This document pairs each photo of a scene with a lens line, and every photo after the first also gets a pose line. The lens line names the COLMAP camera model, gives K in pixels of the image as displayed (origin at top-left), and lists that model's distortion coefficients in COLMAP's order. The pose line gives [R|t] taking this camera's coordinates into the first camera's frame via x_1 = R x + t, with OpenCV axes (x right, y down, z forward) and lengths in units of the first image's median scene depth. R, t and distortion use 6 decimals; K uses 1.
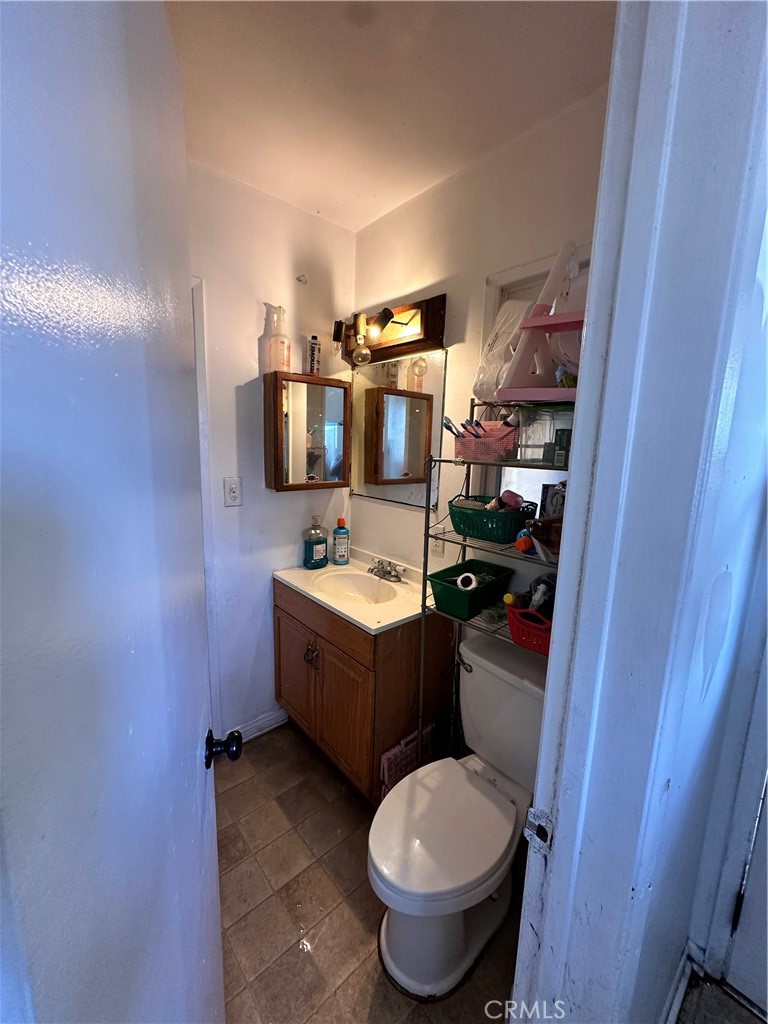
lens RADIAL K [[410.4, 0, 384.3], [0, 410.4, 512.4], [0, 0, 1]] dist [-0.003730, 0.001131]
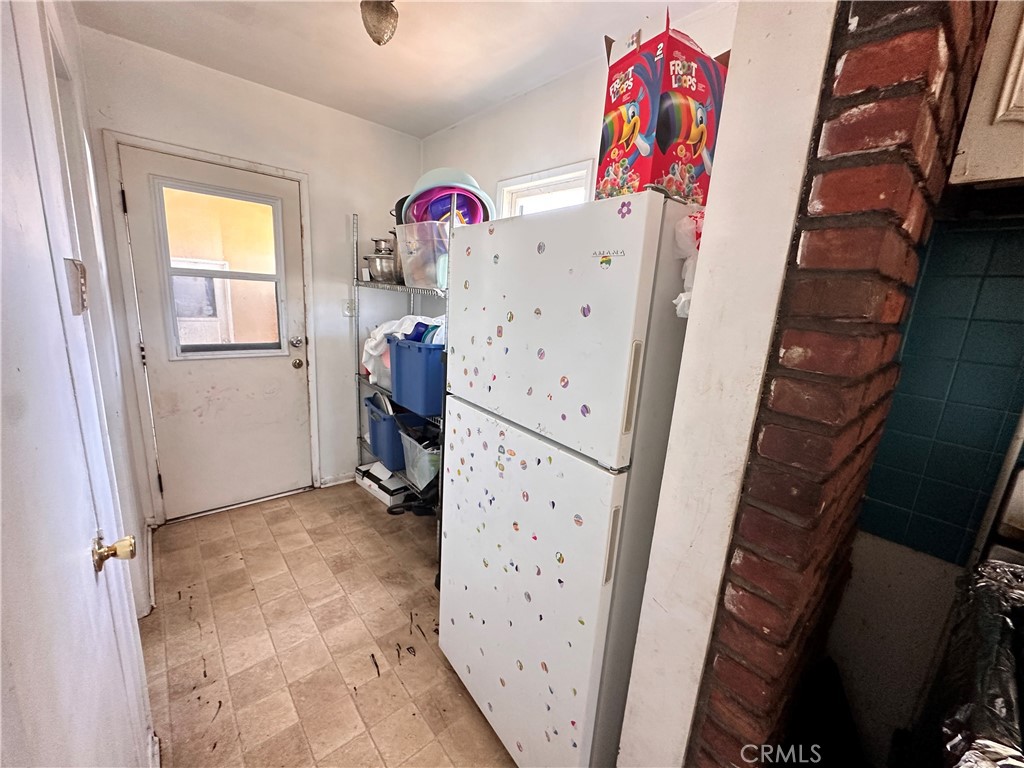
lens RADIAL K [[410.4, 0, 514.1], [0, 410.4, 383.9], [0, 0, 1]] dist [-0.003730, 0.001131]
pose [[0.001890, -0.245767, 0.969327, -1.041159], [0.101273, 0.964392, 0.244318, 0.137538], [-0.994857, 0.097705, 0.026712, -0.910980]]
